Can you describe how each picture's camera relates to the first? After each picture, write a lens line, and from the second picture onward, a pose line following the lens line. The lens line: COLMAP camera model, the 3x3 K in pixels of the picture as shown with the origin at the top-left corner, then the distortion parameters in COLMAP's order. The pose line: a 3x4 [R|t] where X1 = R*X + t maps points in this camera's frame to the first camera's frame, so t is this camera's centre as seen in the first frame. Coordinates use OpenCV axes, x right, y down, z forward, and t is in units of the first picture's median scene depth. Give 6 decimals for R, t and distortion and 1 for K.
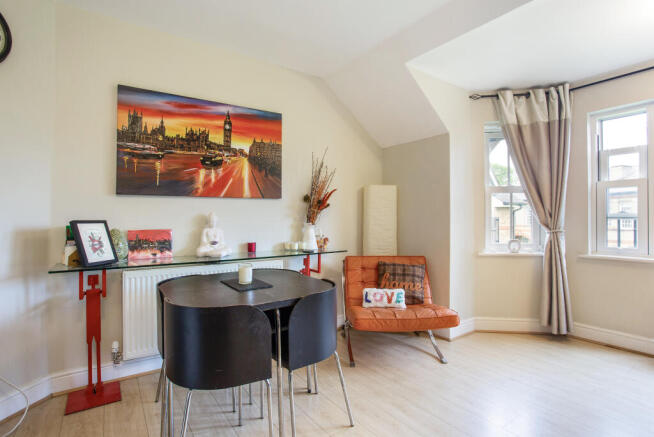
lens RADIAL K [[330.6, 0, 328.5], [0, 330.6, 220.6], [0, 0, 1]] dist [-0.043139, 0.001516]
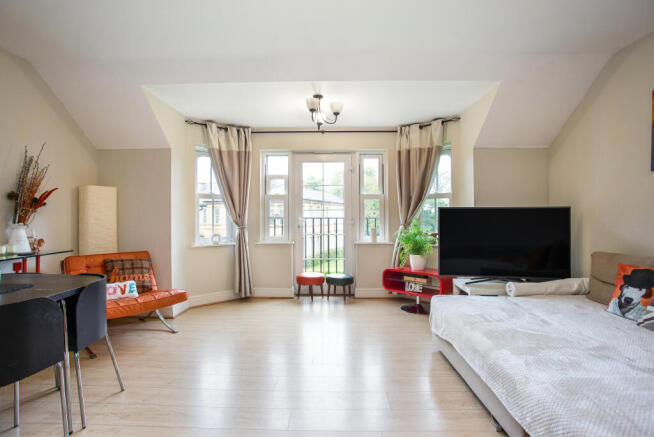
lens RADIAL K [[330.6, 0, 328.5], [0, 330.6, 220.6], [0, 0, 1]] dist [-0.043139, 0.001516]
pose [[0.595699, -0.004195, 0.803197, -0.259444], [0.004072, 0.999989, 0.002203, 0.001846], [-0.803198, 0.001958, 0.595709, -0.195478]]
